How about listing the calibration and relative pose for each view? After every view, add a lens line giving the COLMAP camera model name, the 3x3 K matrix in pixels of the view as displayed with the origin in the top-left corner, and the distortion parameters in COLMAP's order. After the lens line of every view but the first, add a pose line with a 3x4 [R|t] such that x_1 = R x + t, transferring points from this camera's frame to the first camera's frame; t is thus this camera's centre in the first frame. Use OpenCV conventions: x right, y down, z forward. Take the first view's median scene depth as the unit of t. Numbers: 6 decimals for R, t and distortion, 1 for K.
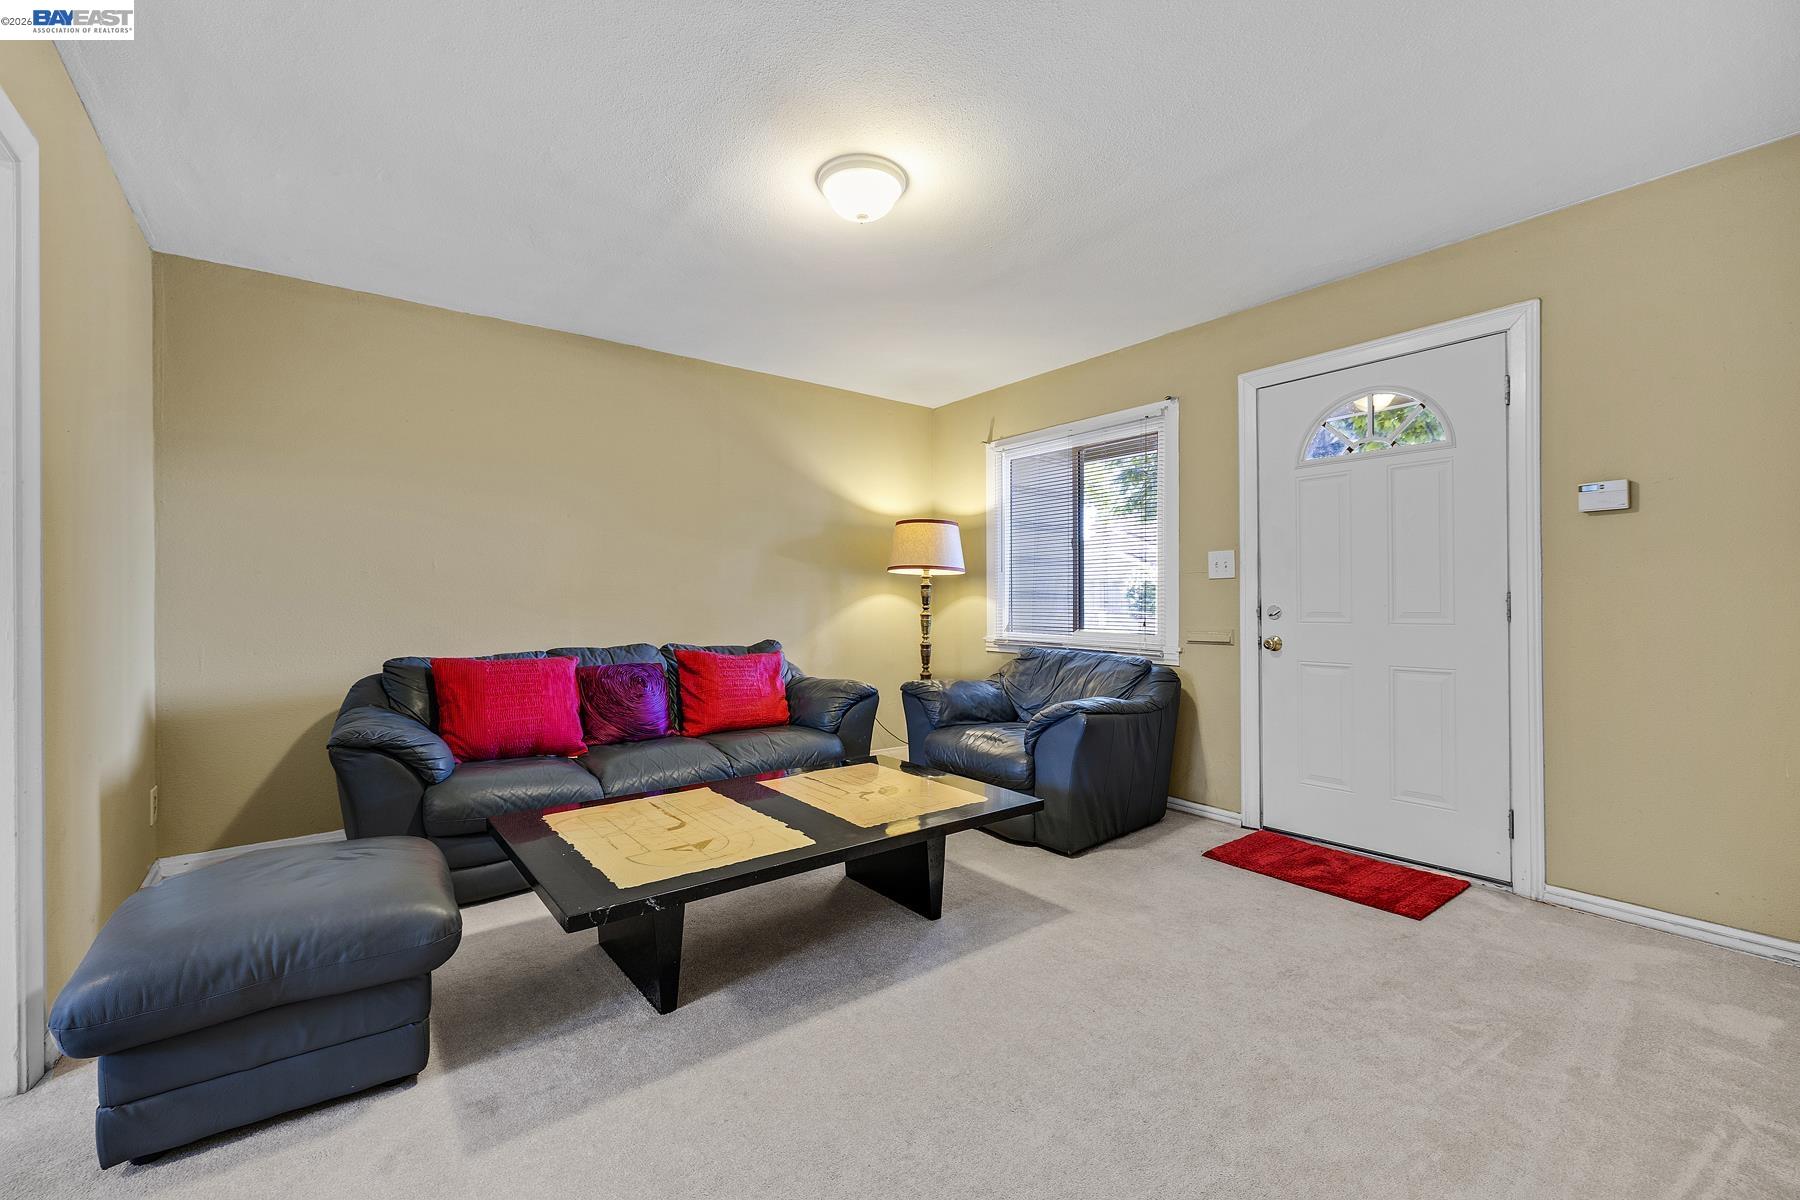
lens RADIAL K [[747.8, 0, 898.2], [0, 747.8, 603.8], [0, 0, 1]] dist [-0.003356, 0.000700]
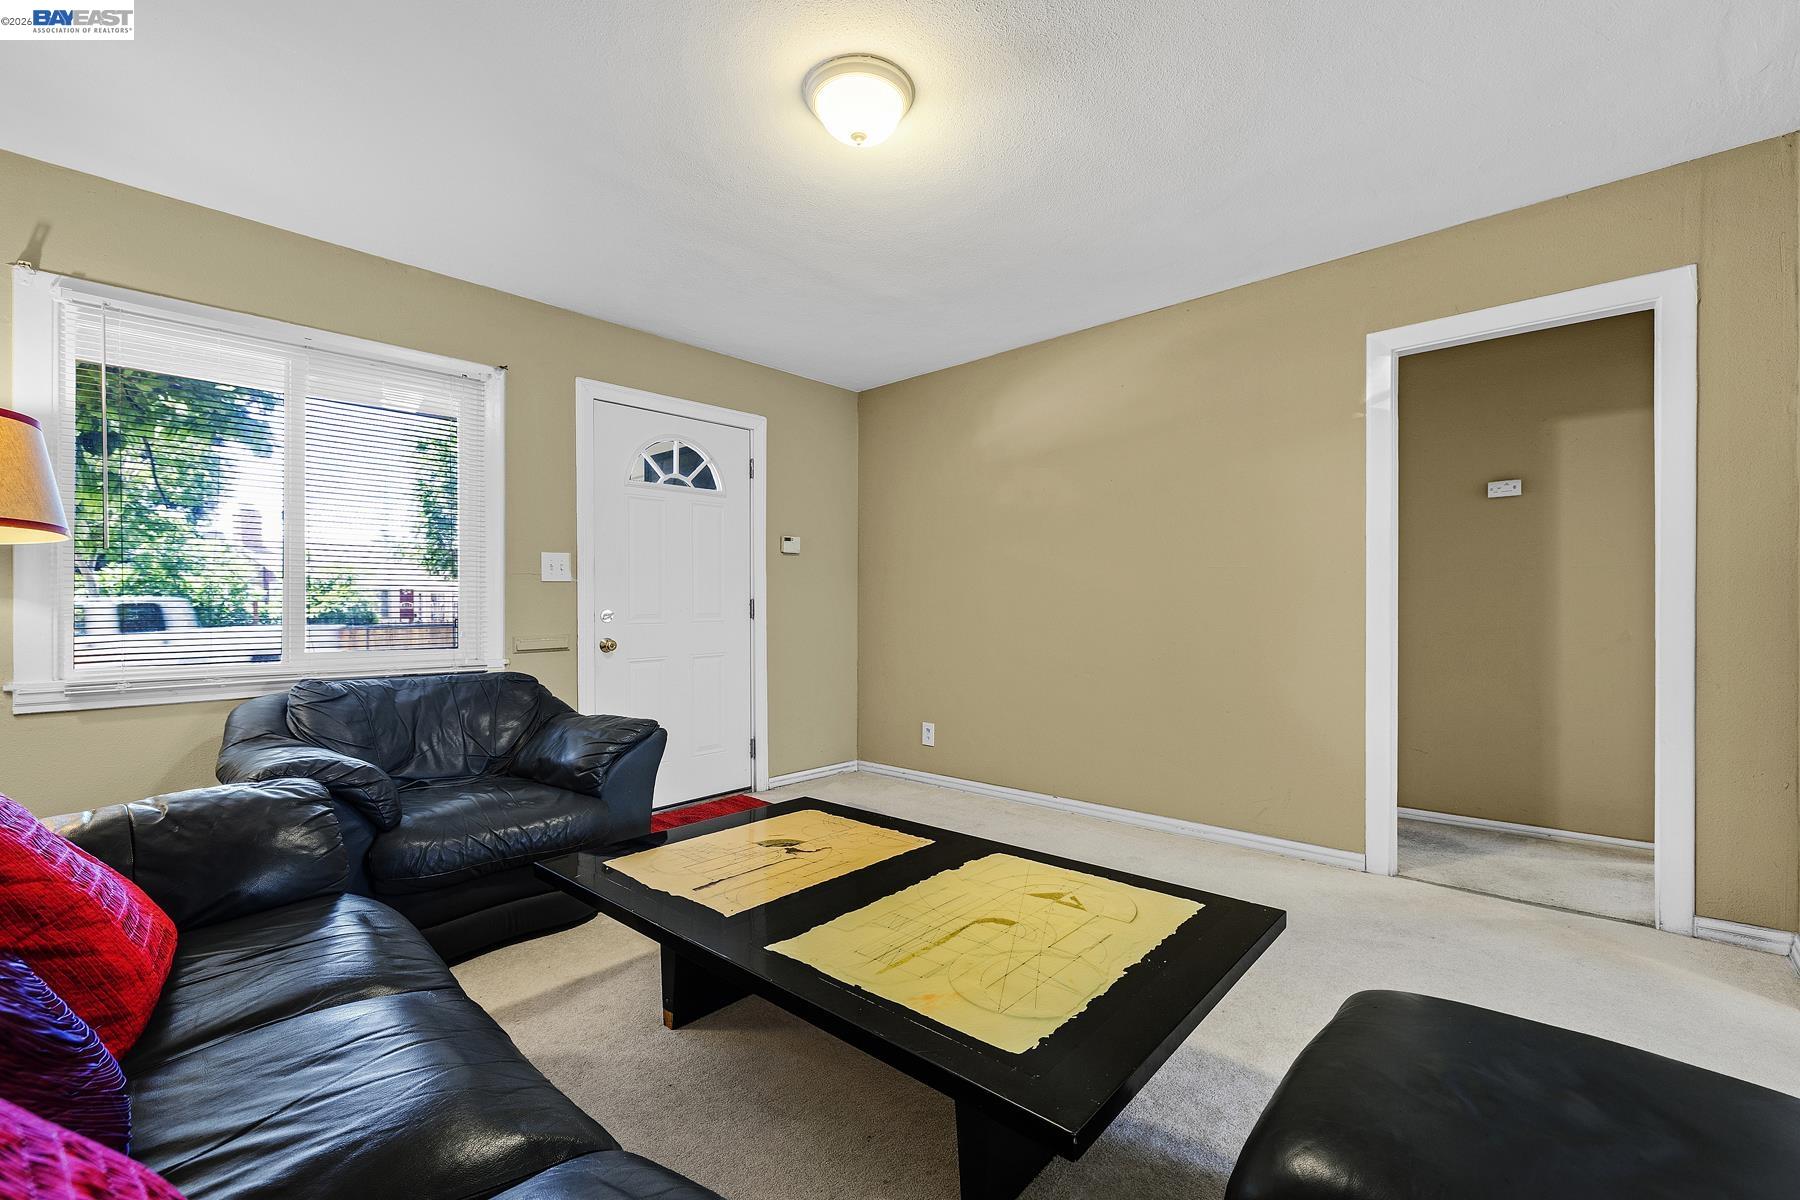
lens RADIAL K [[747.8, 0, 905.5], [0, 747.8, 609.5], [0, 0, 1]] dist [-0.003356, 0.000700]
pose [[-0.173105, -0.000970, 0.984903, -0.612857], [0.011305, 0.999932, 0.002972, 0.004182], [-0.984838, 0.011649, -0.173082, 0.764833]]
